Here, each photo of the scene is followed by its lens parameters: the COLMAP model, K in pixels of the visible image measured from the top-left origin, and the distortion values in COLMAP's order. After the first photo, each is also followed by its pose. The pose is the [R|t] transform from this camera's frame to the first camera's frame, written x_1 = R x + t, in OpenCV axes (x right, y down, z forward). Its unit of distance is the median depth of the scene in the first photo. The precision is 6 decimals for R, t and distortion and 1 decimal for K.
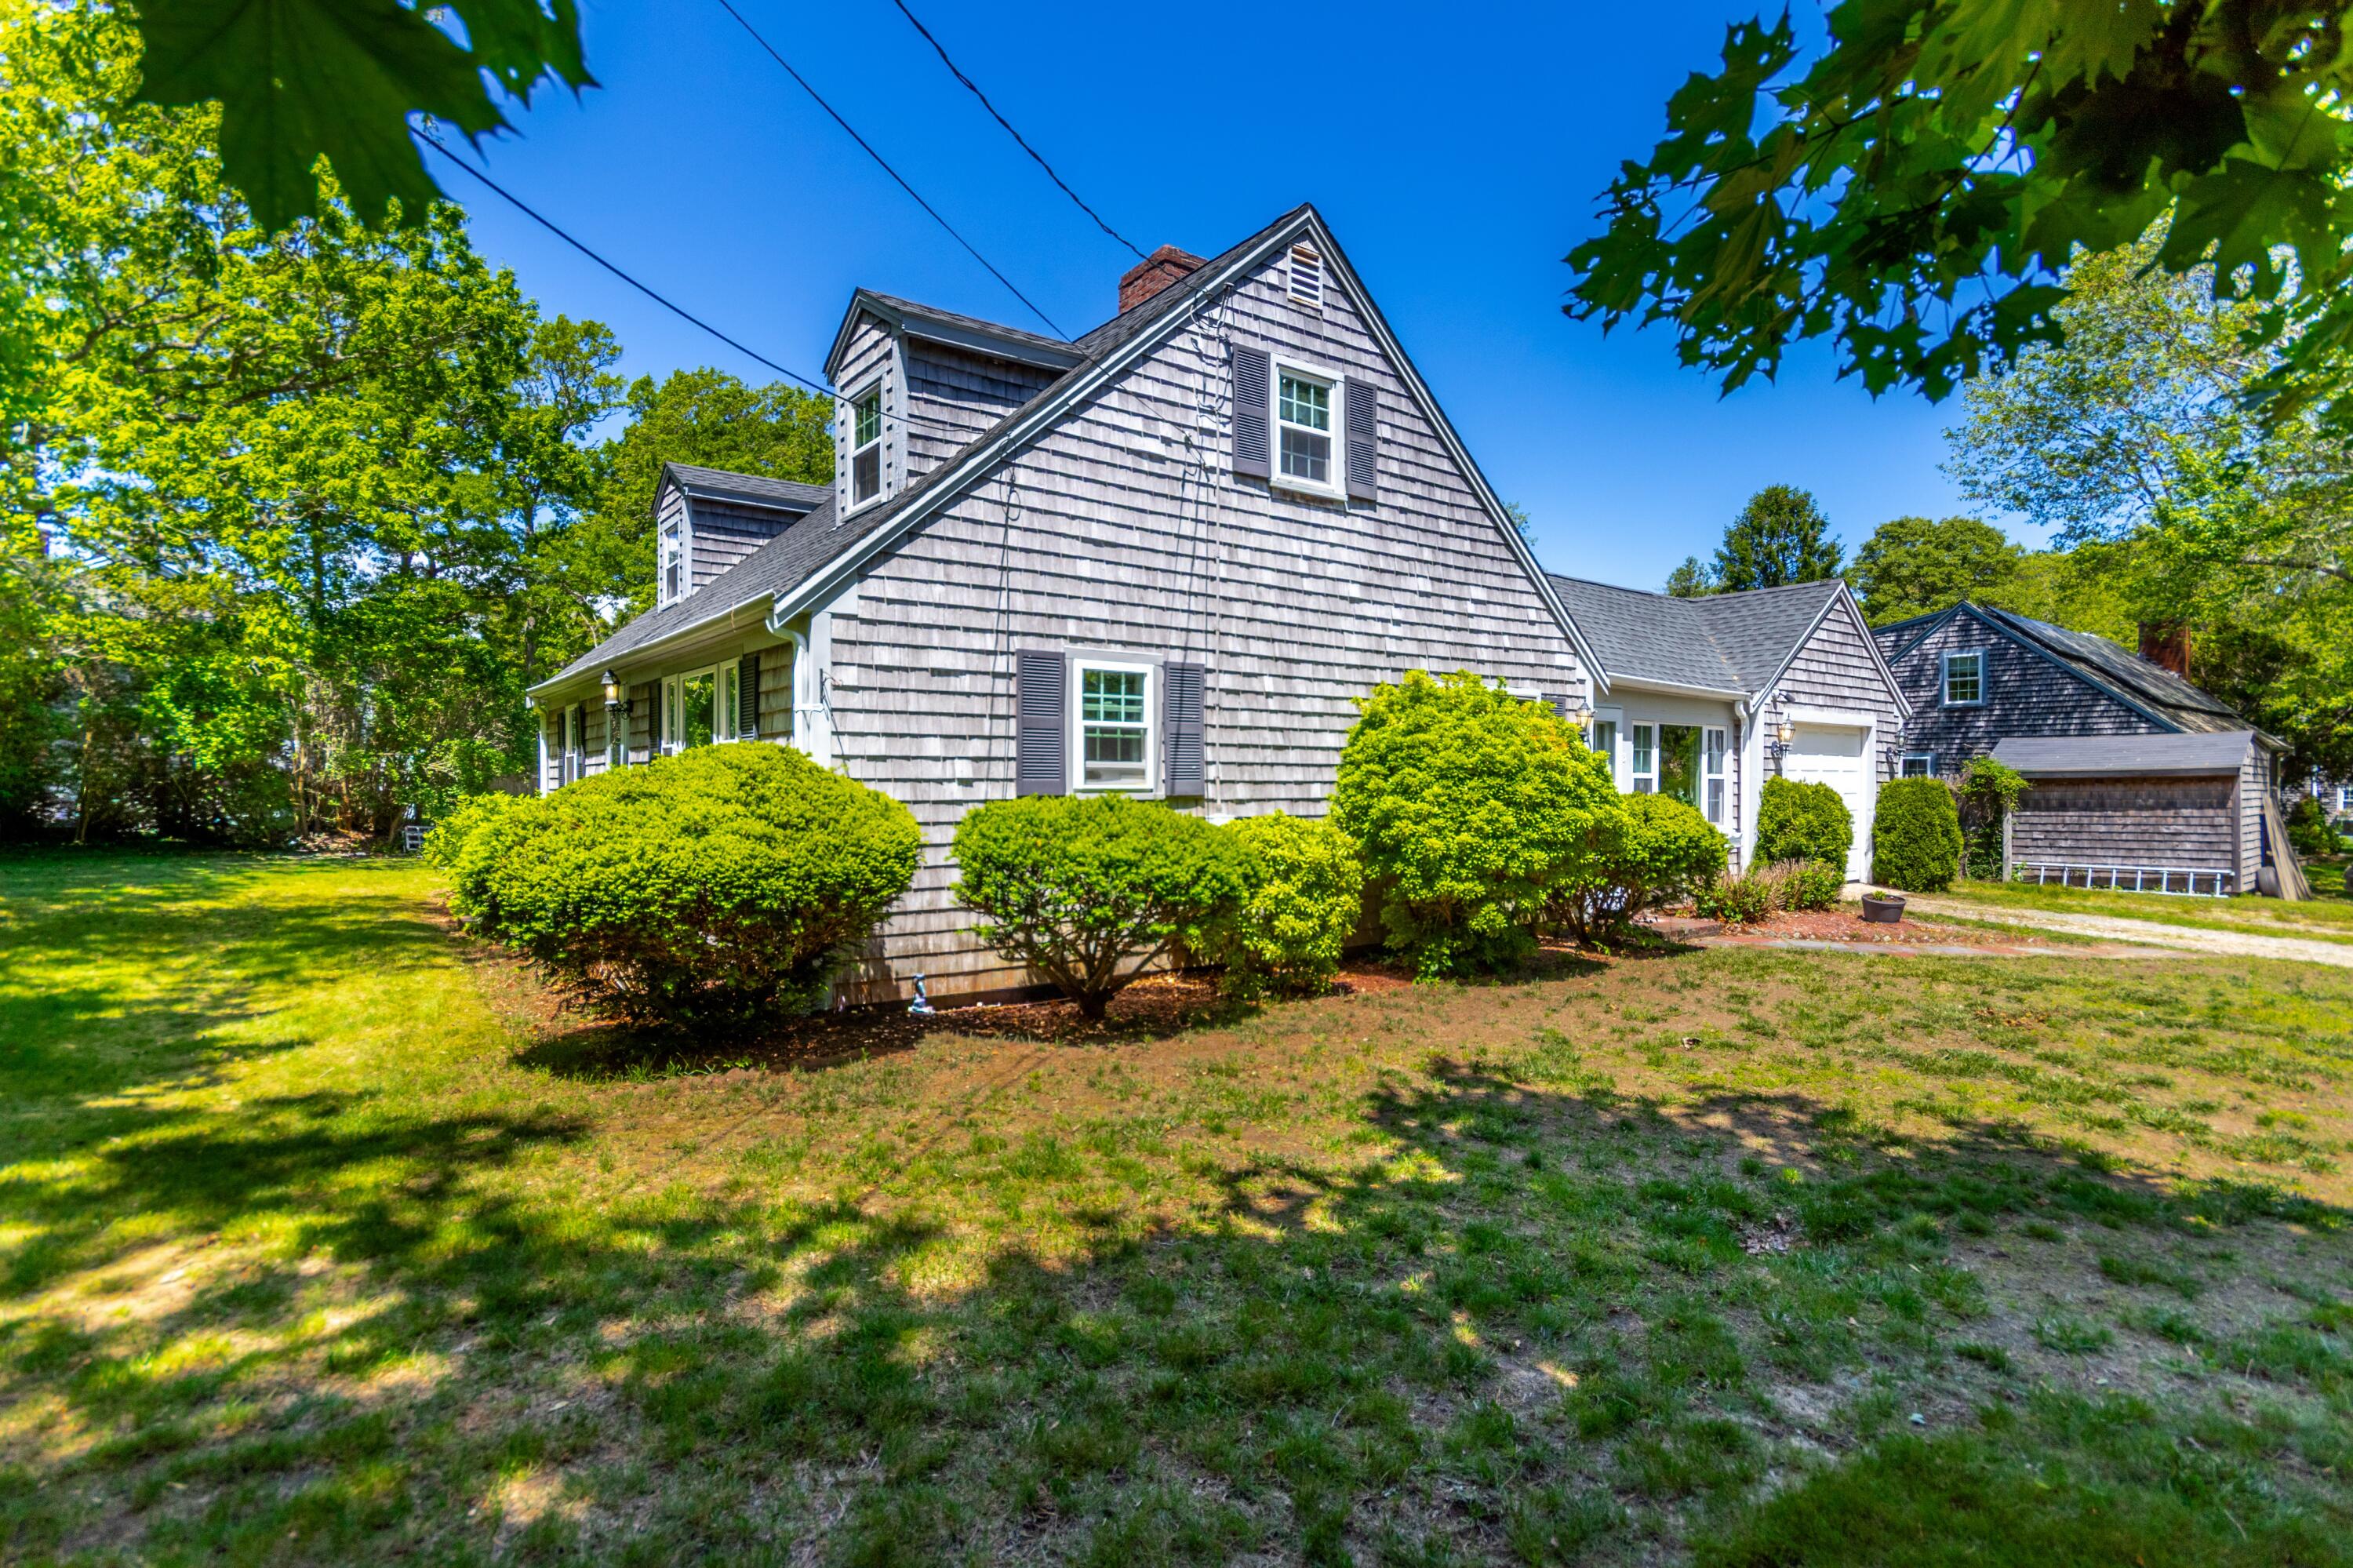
lens RADIAL K [[1096.7, 0, 1187.6], [0, 1096.7, 784.6], [0, 0, 1]] dist [-0.000553, 0.000617]
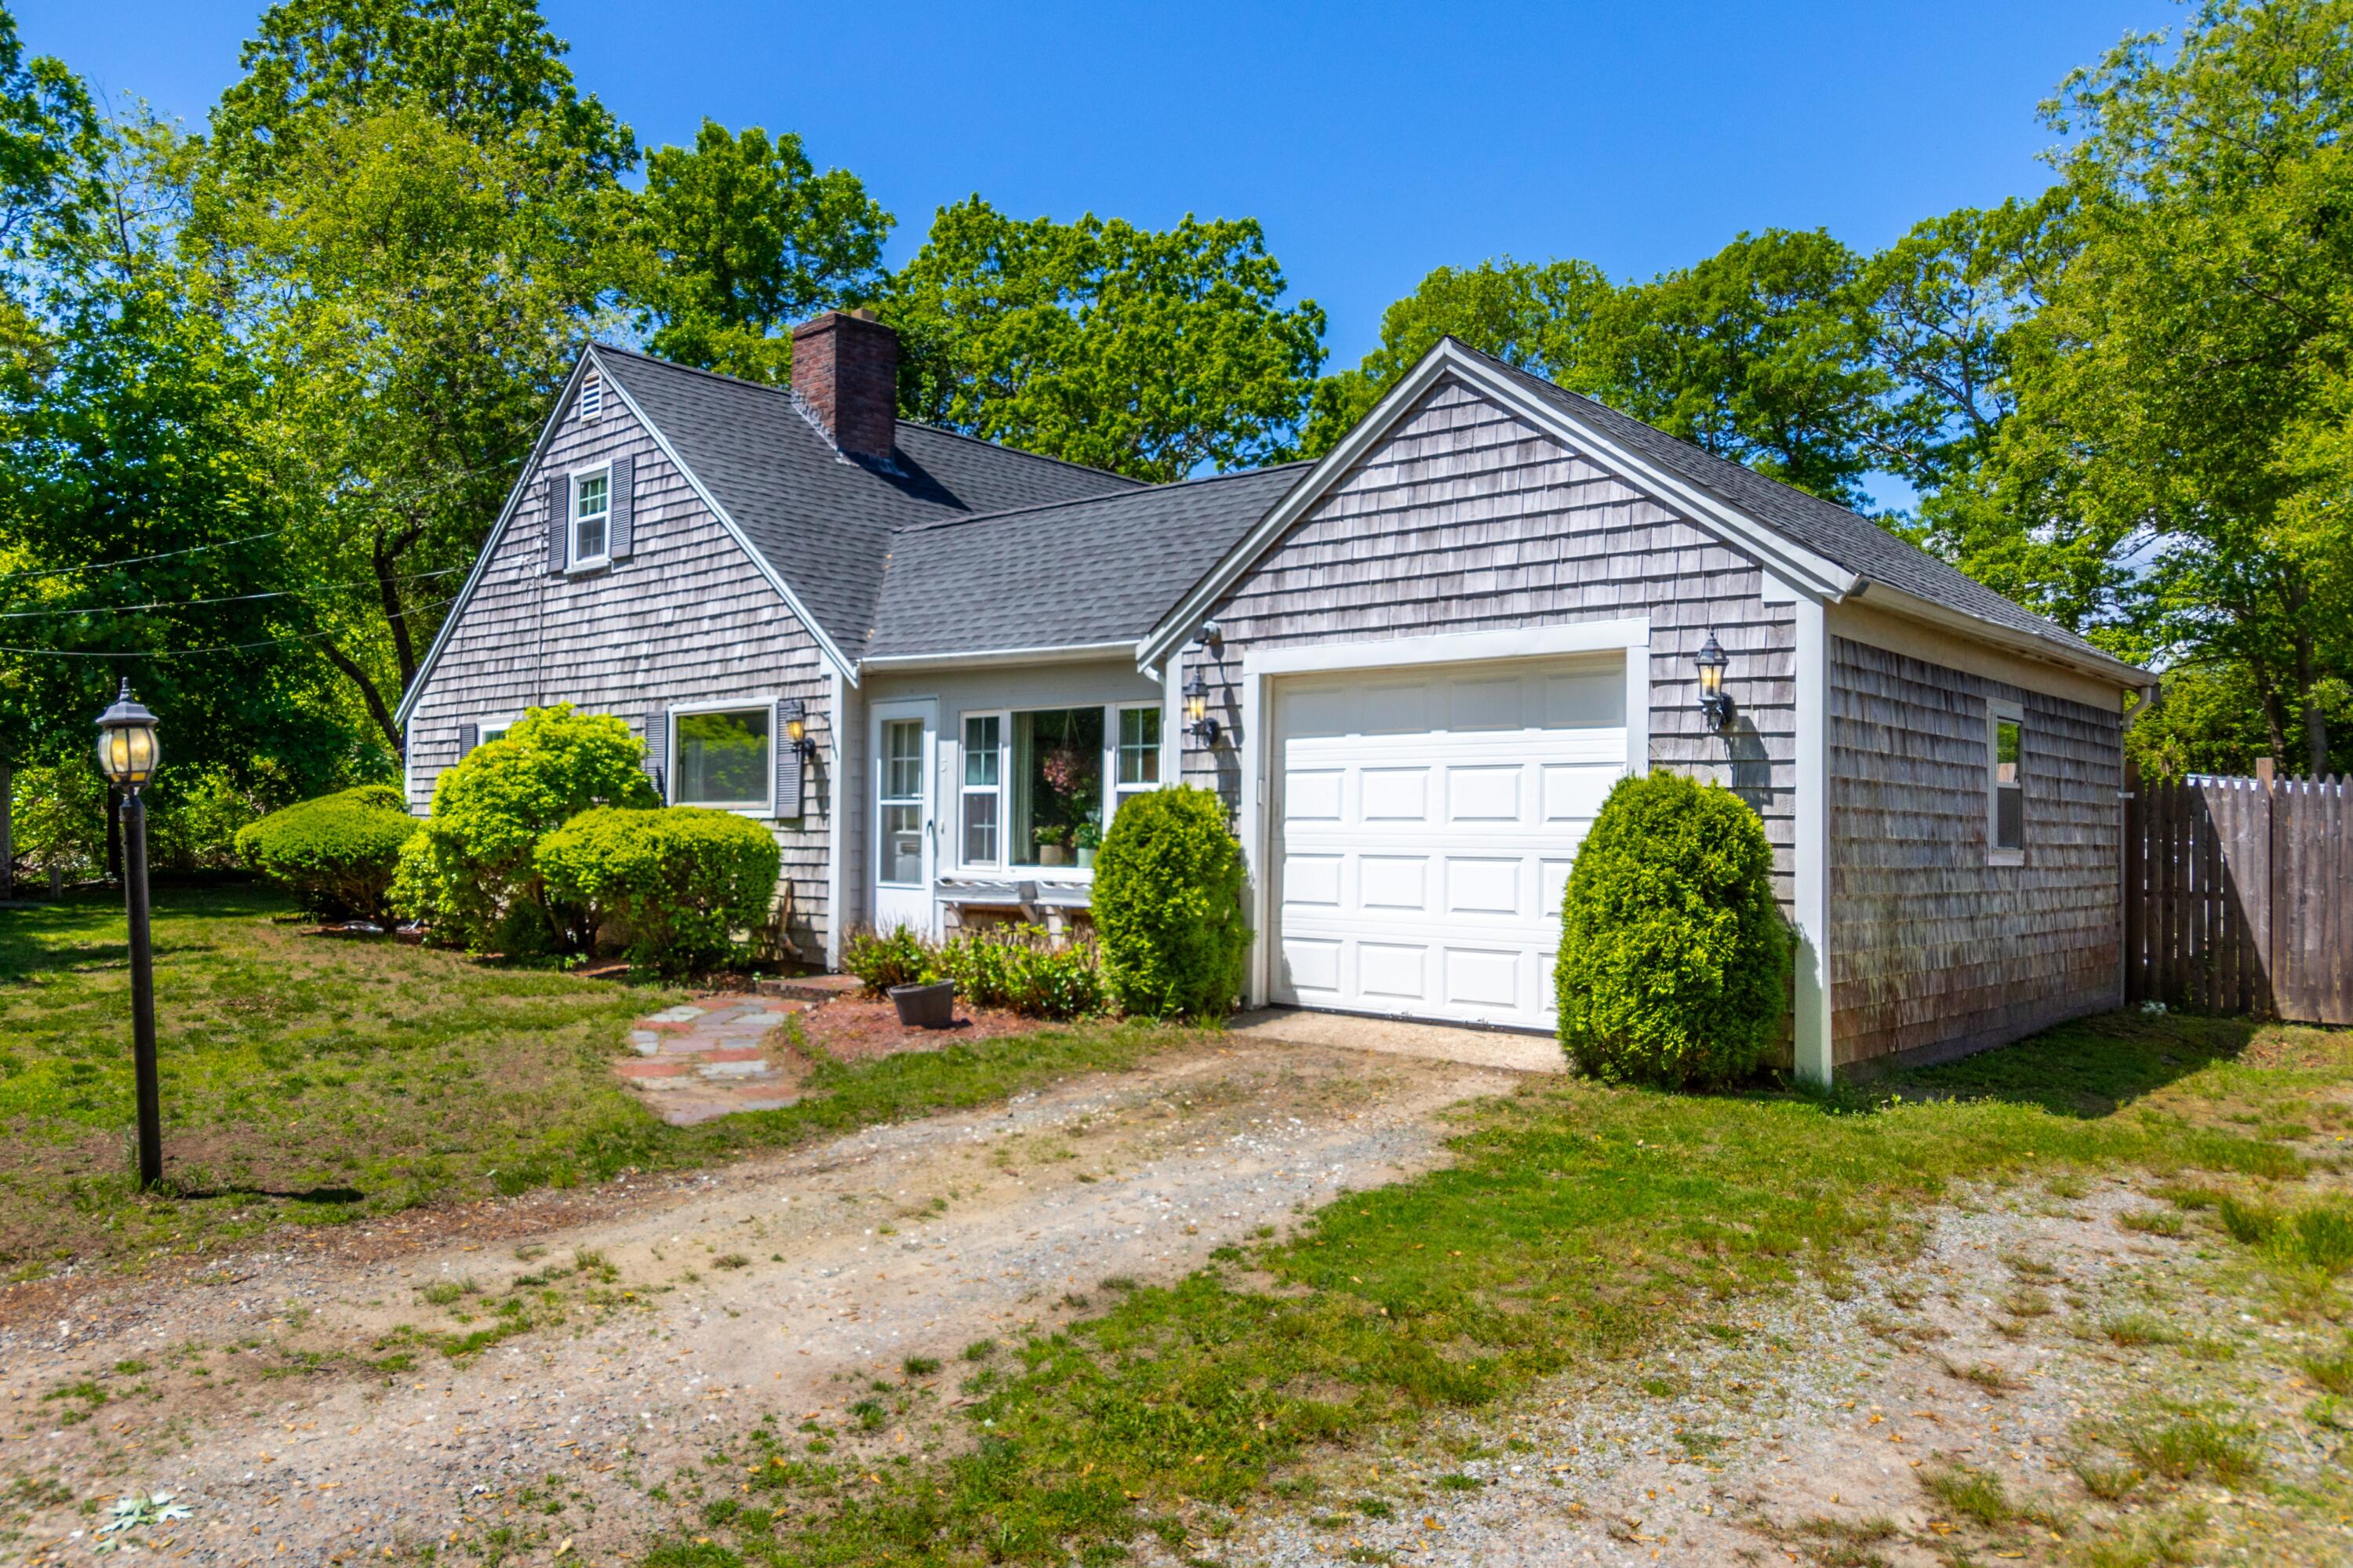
lens RADIAL K [[1096.7, 0, 1187.6], [0, 1096.7, 784.6], [0, 0, 1]] dist [-0.000553, 0.000617]
pose [[0.382723, -0.017730, -0.923693, 1.624905], [0.006022, 0.999842, -0.016697, 0.003845], [0.923844, 0.000828, 0.382769, 1.234503]]
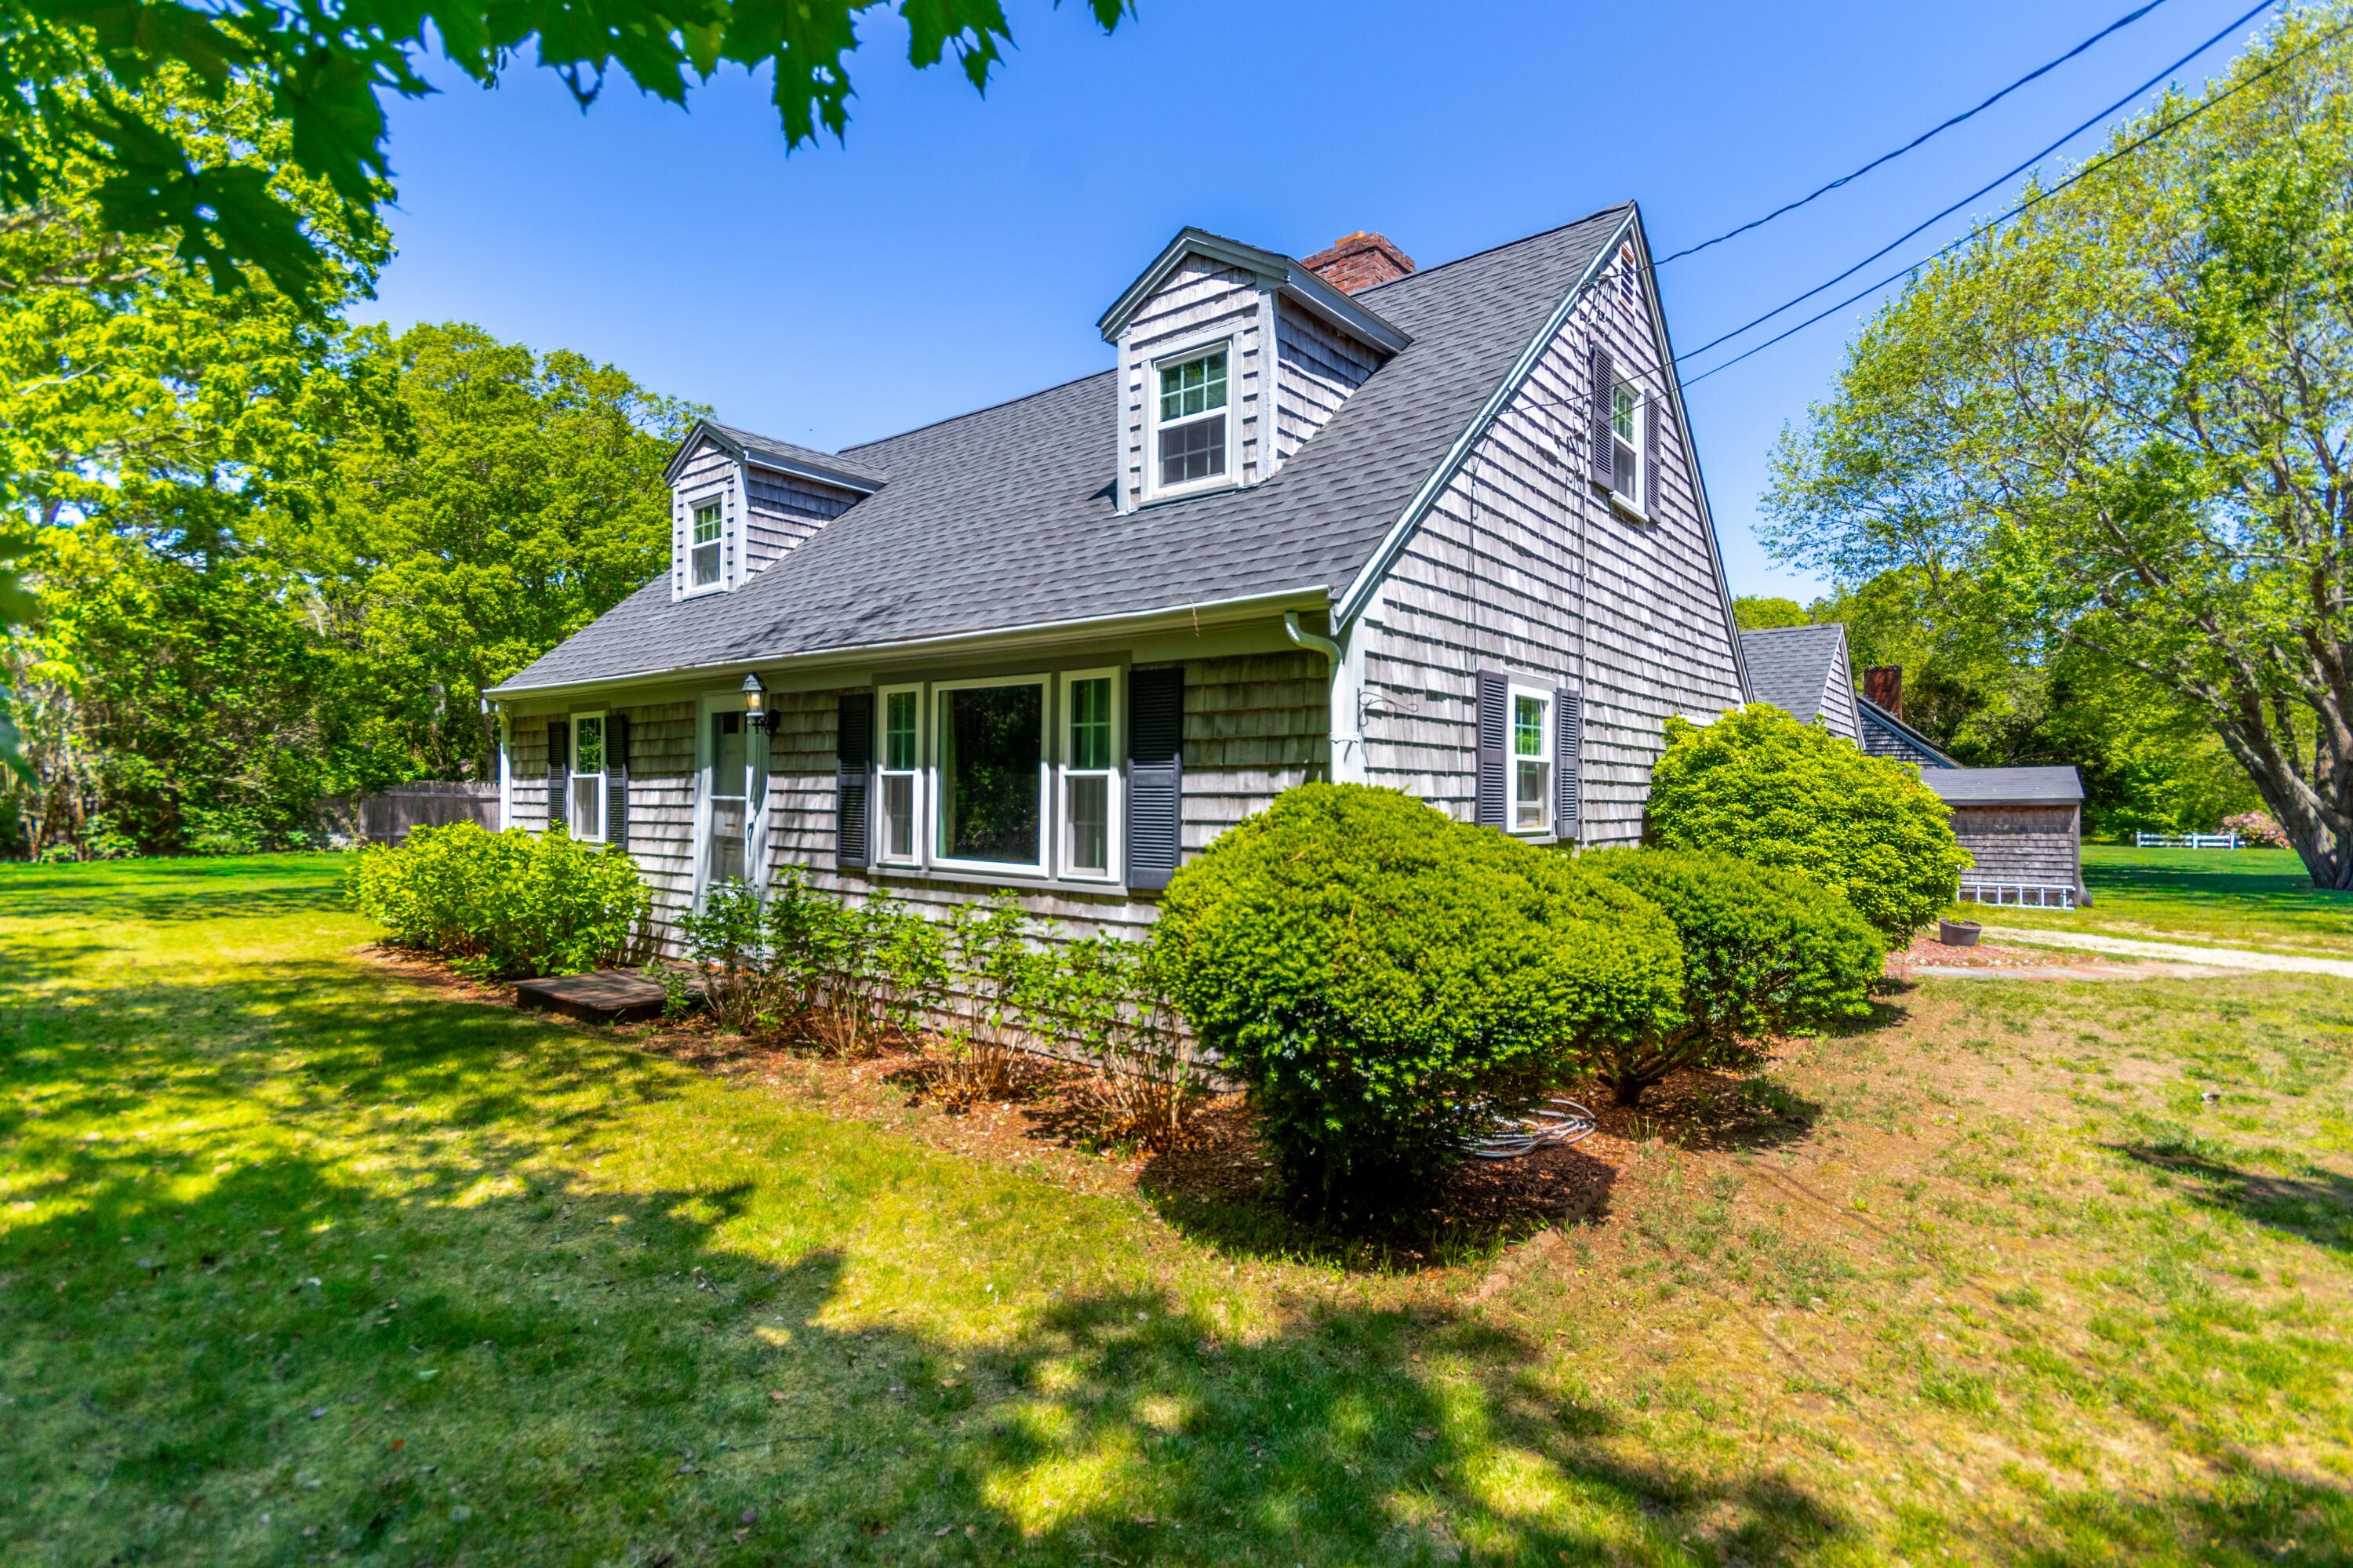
lens RADIAL K [[1070.0, 0, 1166.9], [0, 1070.0, 790.9], [0, 0, 1]] dist [-0.002096, 0.000064]
pose [[0.971837, 0.007867, 0.235523, -0.522037], [-0.006660, 0.999960, -0.005919, -0.020688], [-0.235560, 0.004184, 0.971851, 0.224143]]
